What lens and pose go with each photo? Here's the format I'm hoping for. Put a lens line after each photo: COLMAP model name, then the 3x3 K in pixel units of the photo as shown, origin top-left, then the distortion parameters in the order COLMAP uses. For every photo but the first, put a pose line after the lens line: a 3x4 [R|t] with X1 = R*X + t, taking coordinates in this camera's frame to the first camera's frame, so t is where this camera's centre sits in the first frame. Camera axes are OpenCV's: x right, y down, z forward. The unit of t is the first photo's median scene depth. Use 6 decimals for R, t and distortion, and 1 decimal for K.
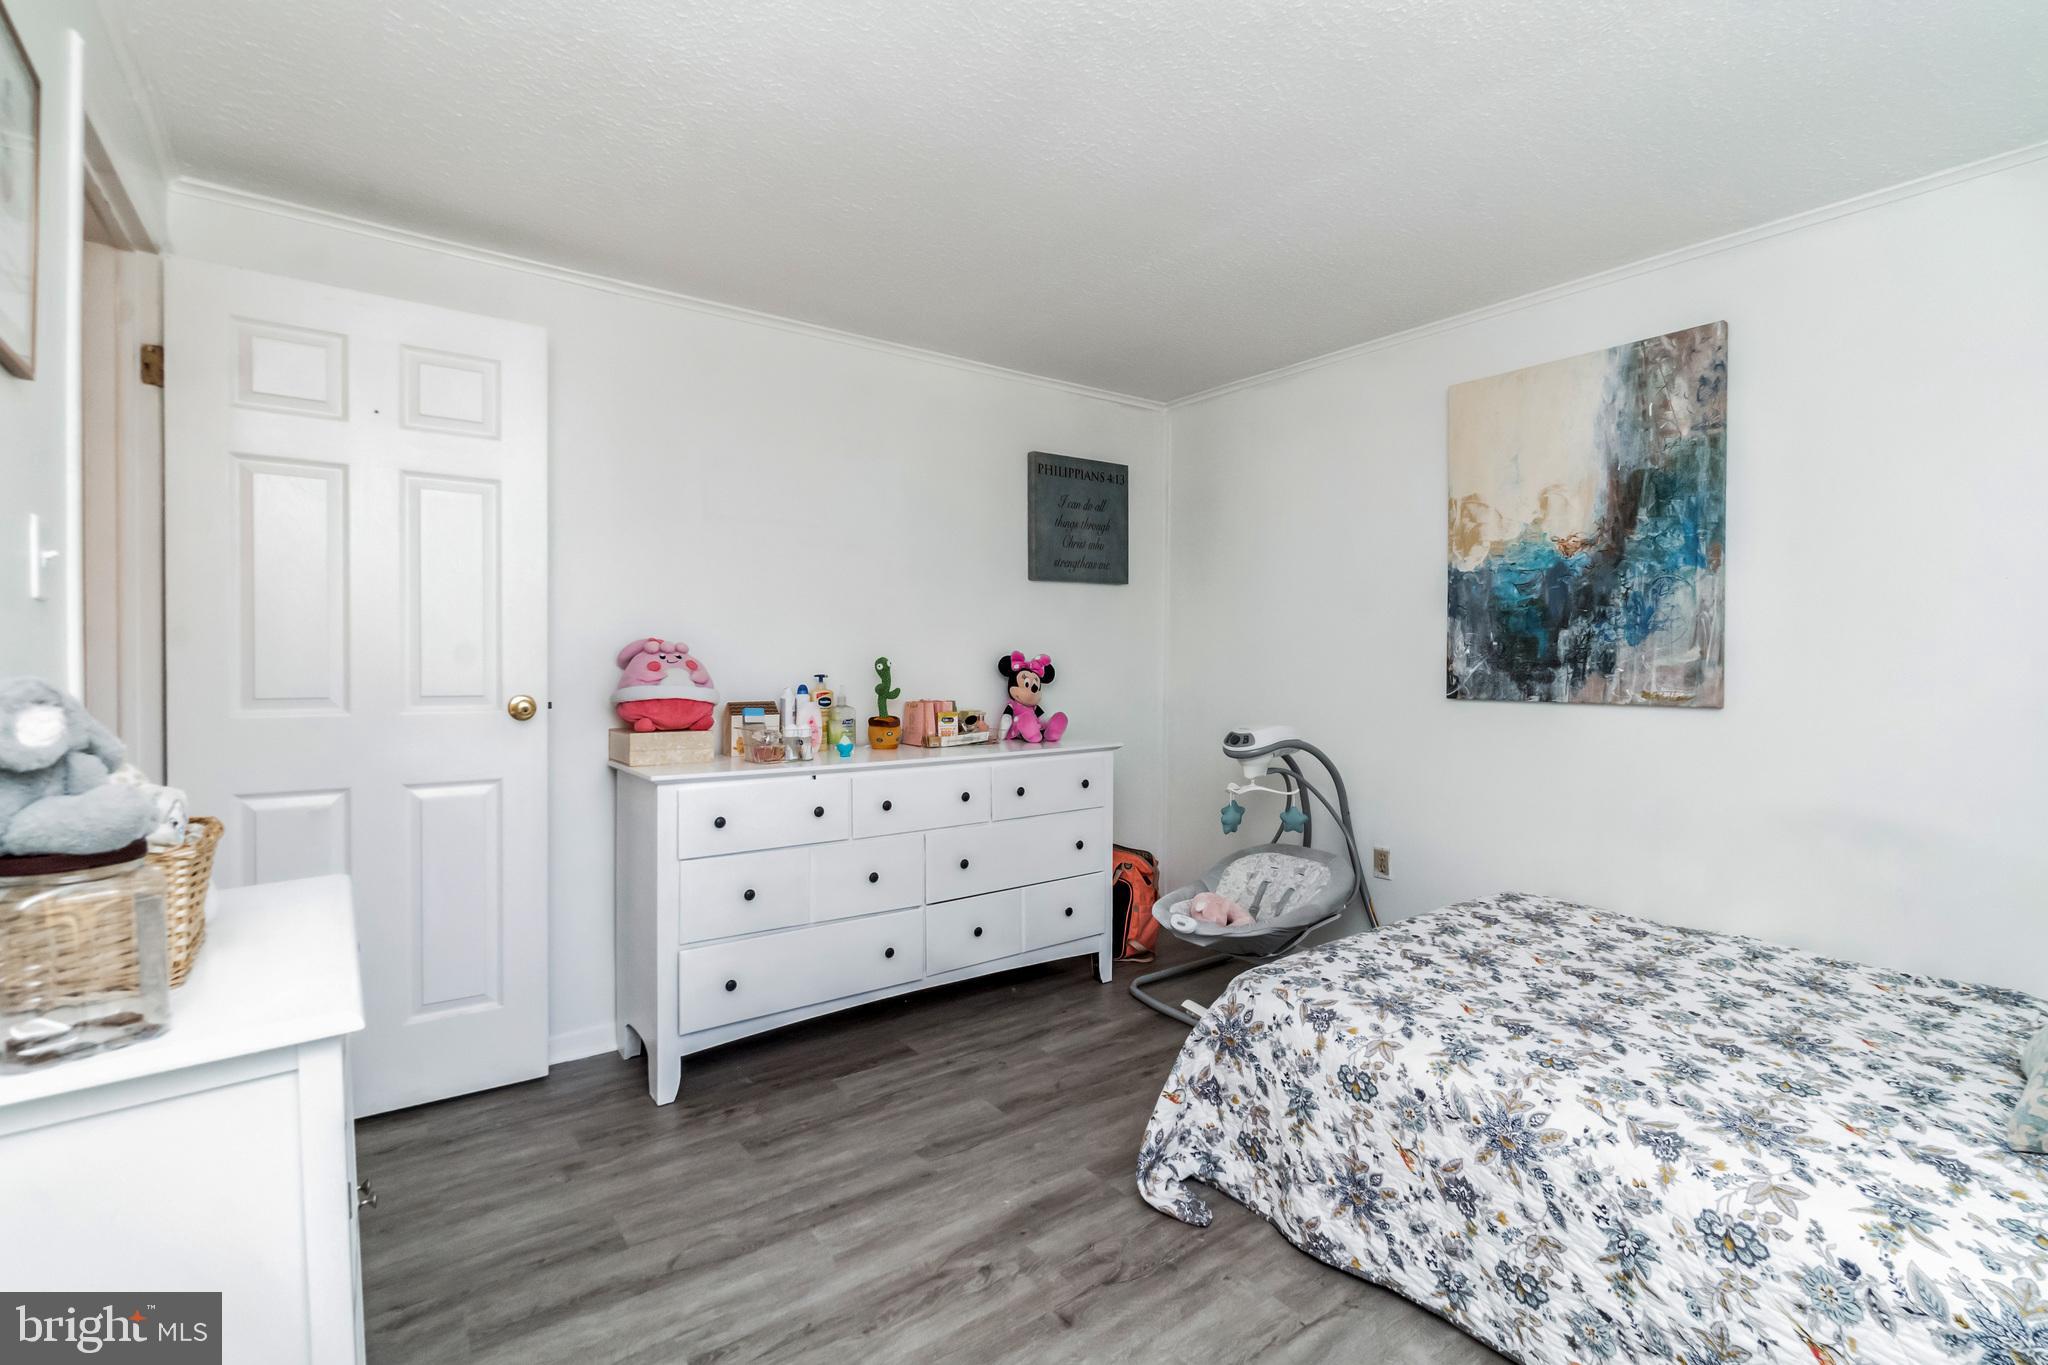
lens RADIAL K [[905.1, 0, 1024.1], [0, 905.1, 674.6], [0, 0, 1]] dist [-0.000707, -0.000539]
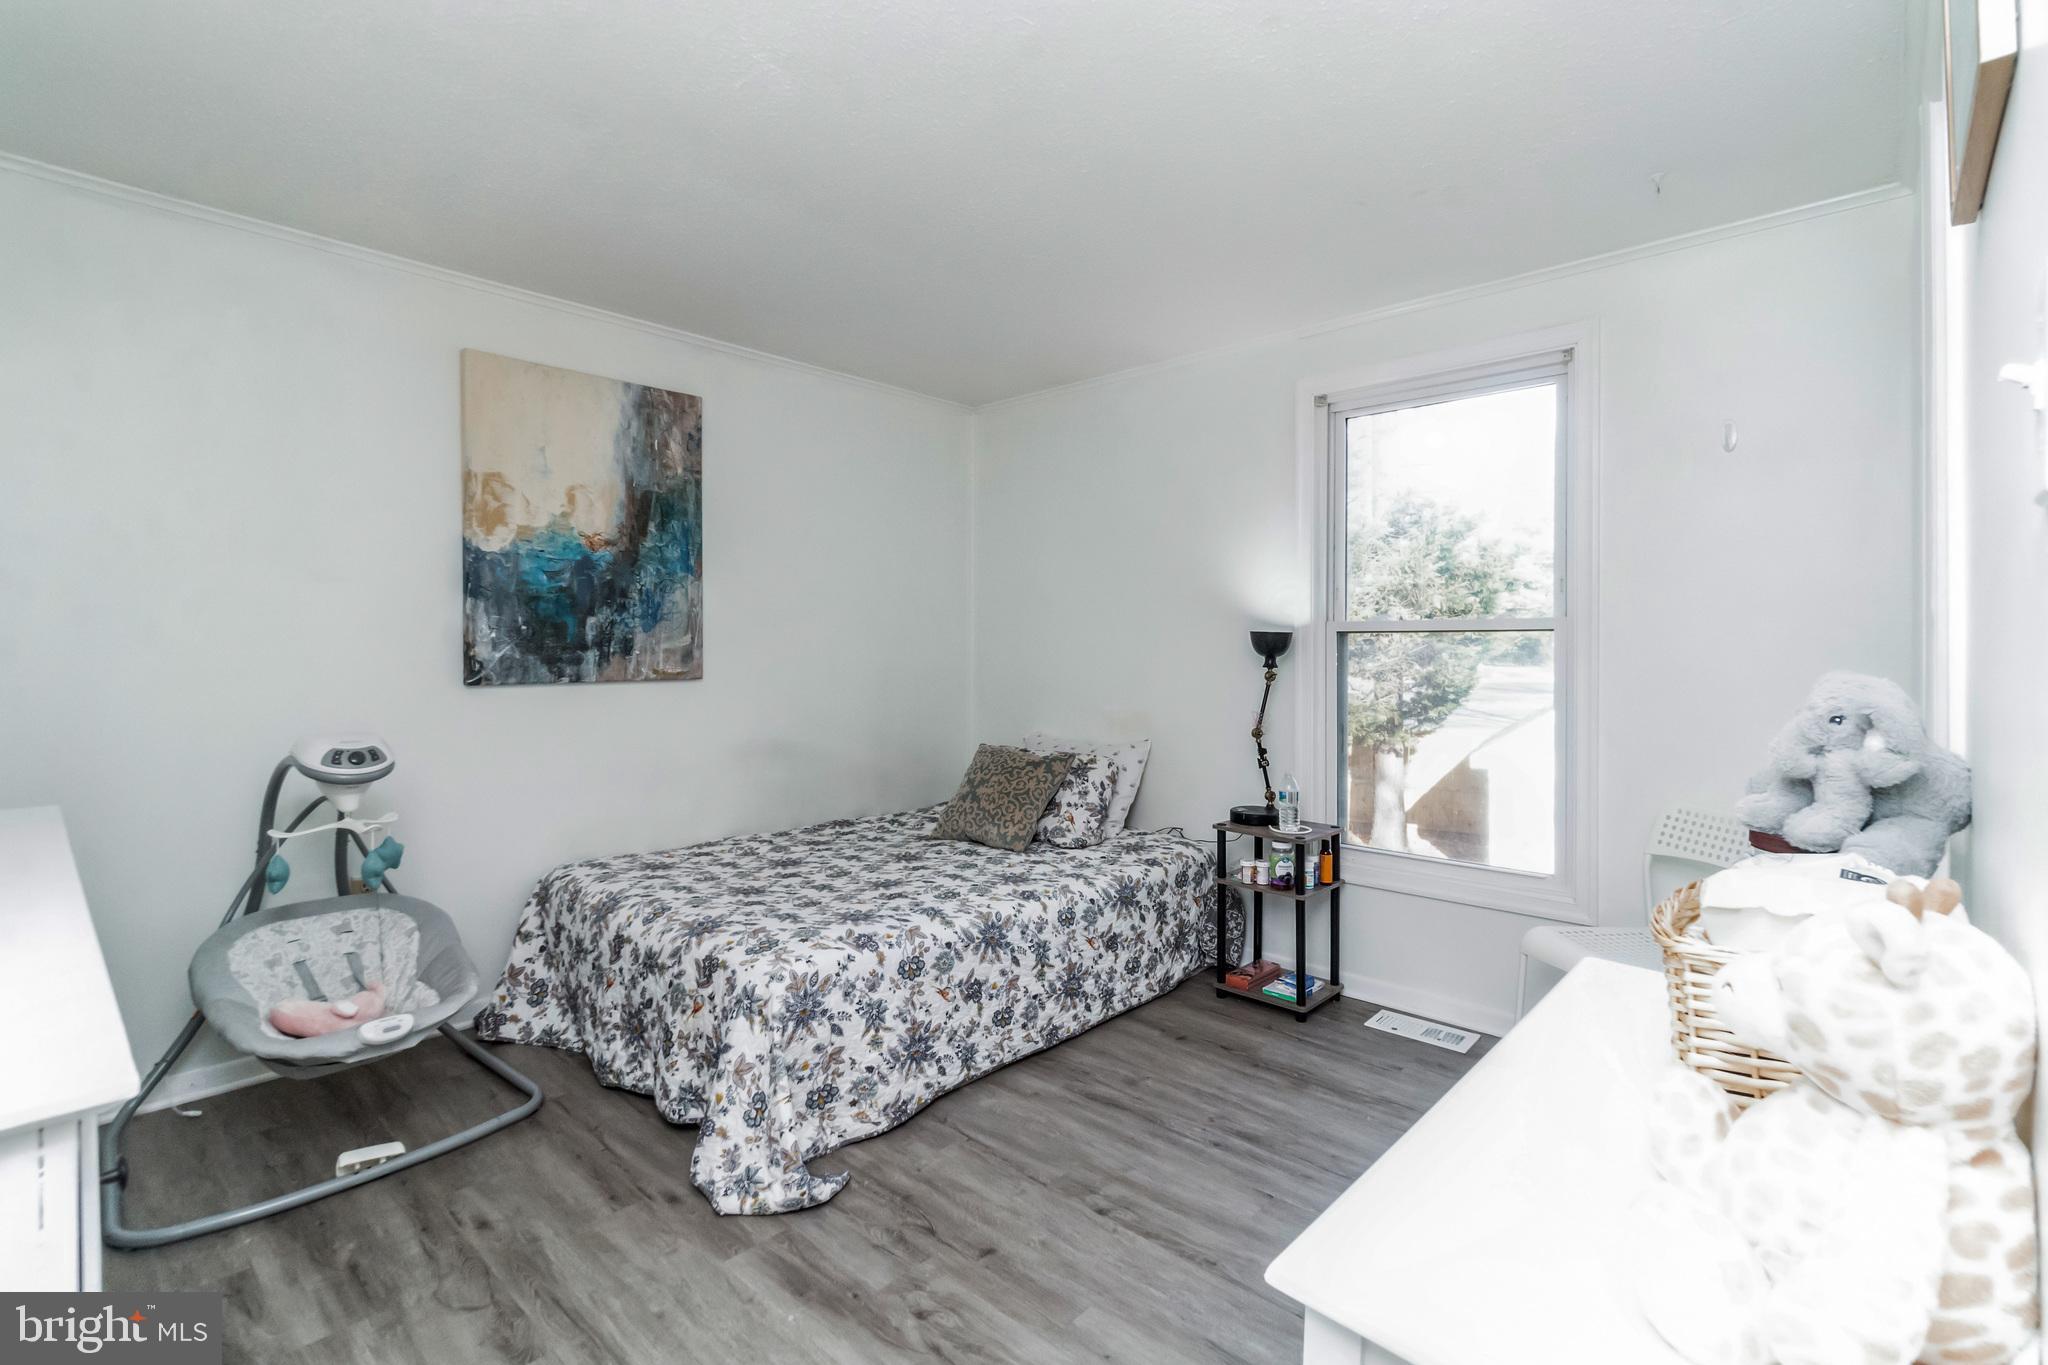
lens RADIAL K [[905.1, 0, 1048.6], [0, 905.1, 642.2], [0, 0, 1]] dist [-0.000707, -0.000539]
pose [[-0.159988, -0.001741, 0.987117, -0.628528], [0.013969, 0.999894, 0.004028, -0.015735], [-0.987020, 0.014434, -0.159947, 0.657473]]
